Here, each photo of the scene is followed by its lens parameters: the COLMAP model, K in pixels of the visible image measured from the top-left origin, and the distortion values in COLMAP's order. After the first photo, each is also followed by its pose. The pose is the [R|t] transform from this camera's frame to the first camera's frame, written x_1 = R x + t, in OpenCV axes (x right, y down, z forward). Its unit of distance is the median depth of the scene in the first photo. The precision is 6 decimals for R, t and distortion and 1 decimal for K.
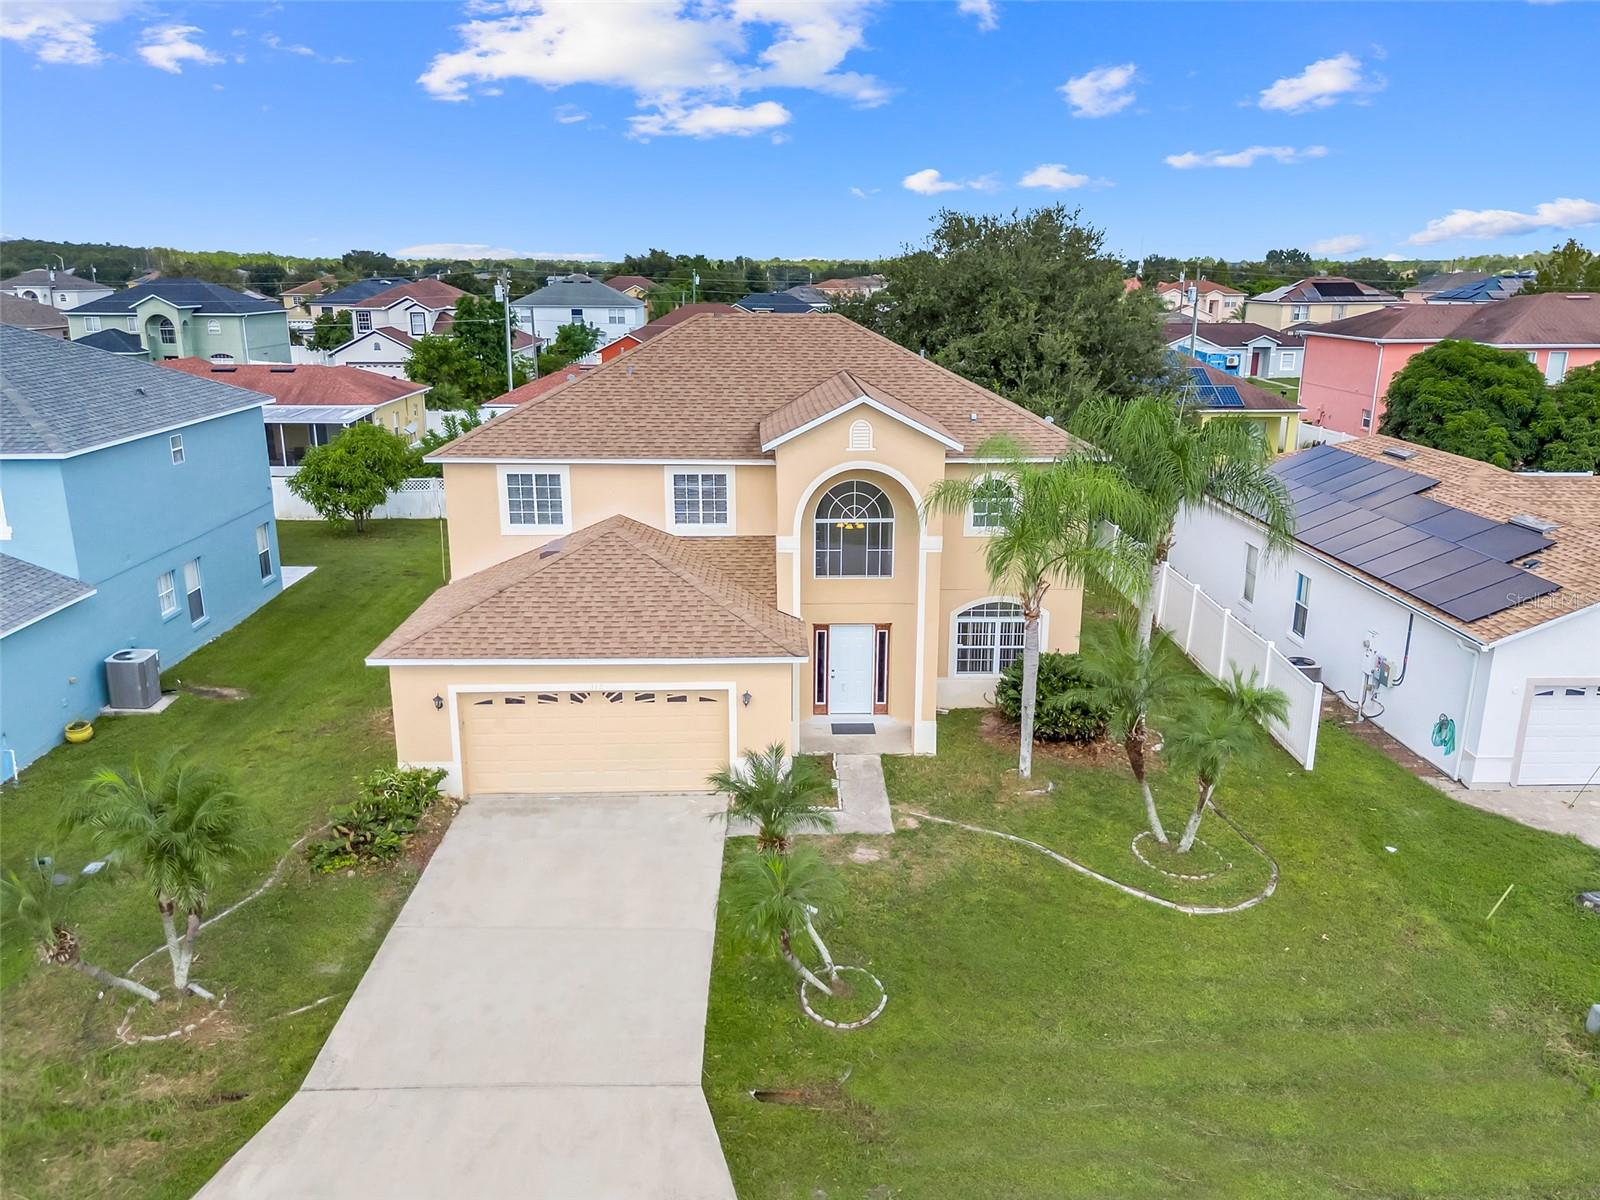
lens RADIAL K [[1182.7, 0, 803.4], [0, 1182.7, 612.5], [0, 0, 1]] dist [0.060164, -0.052091]
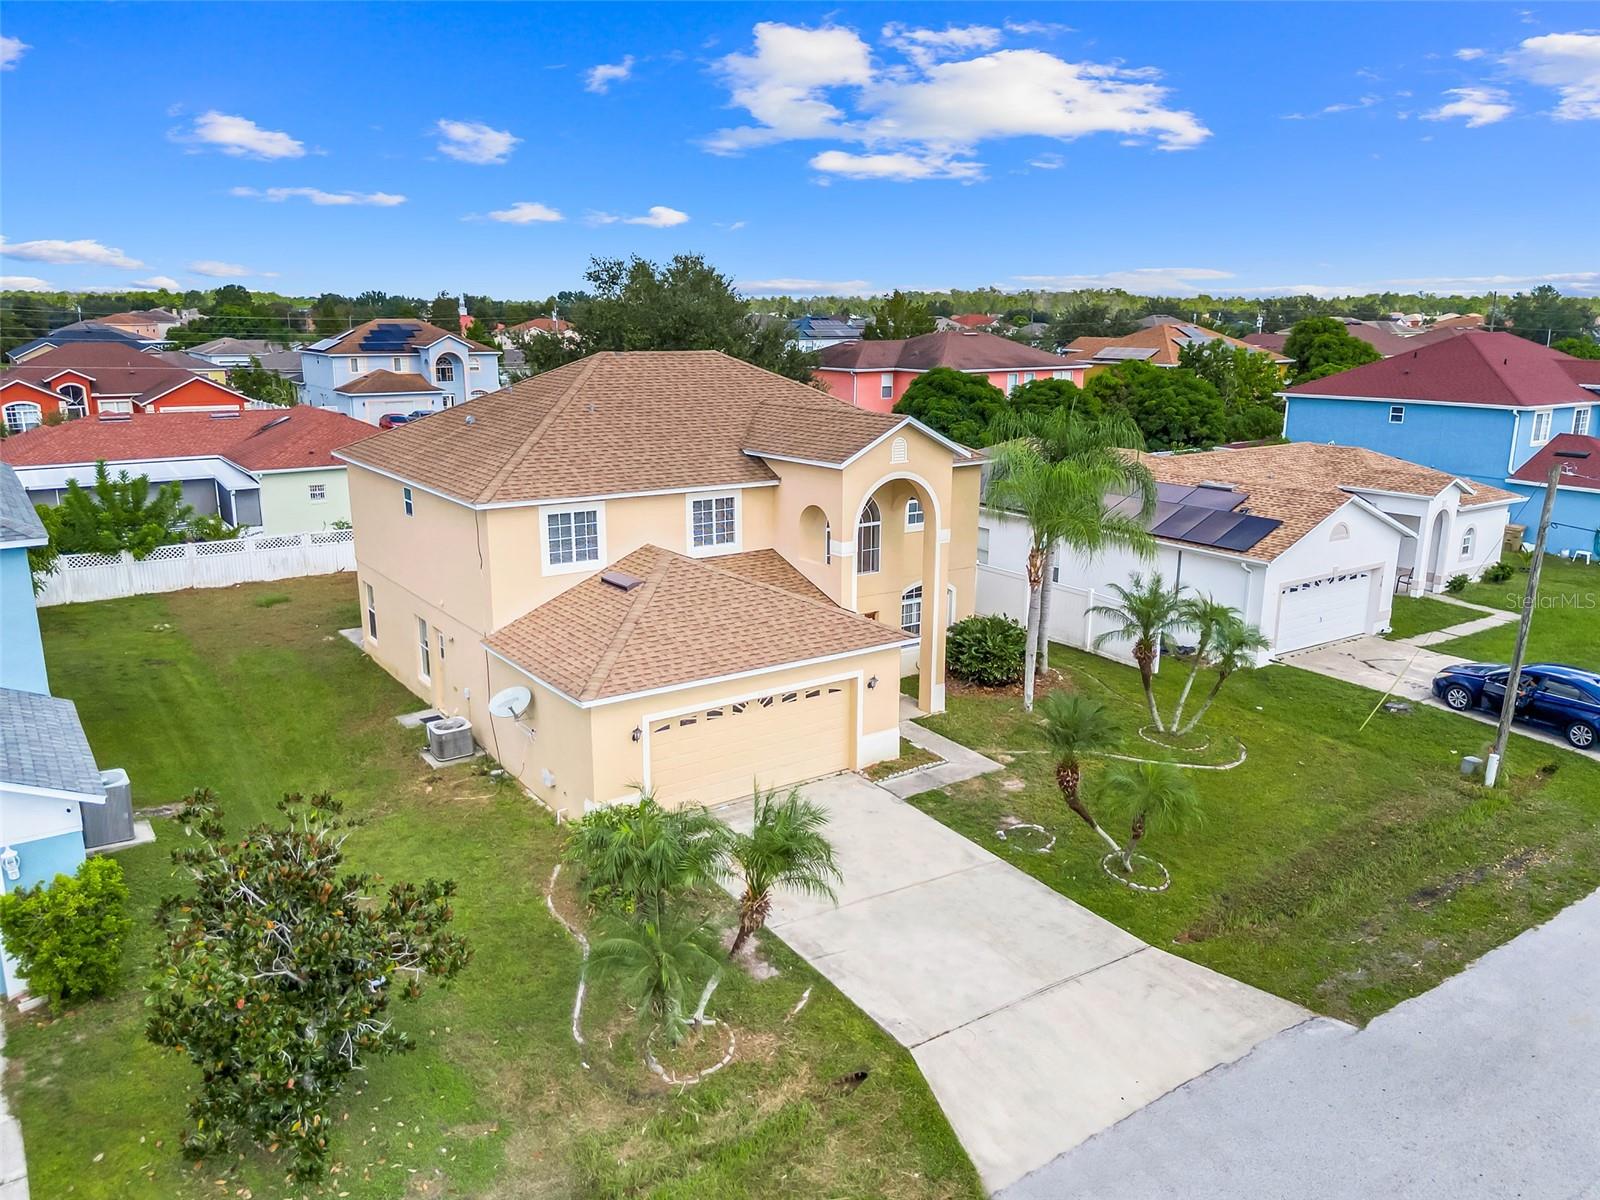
lens RADIAL K [[1182.7, 0, 795.3], [0, 1182.7, 593.2], [0, 0, 1]] dist [0.060164, -0.052091]
pose [[0.836354, -0.125627, 0.533601, -0.612498], [0.149263, 0.988797, -0.001156, -0.019254], [-0.527478, 0.080614, 0.845735, 0.052467]]
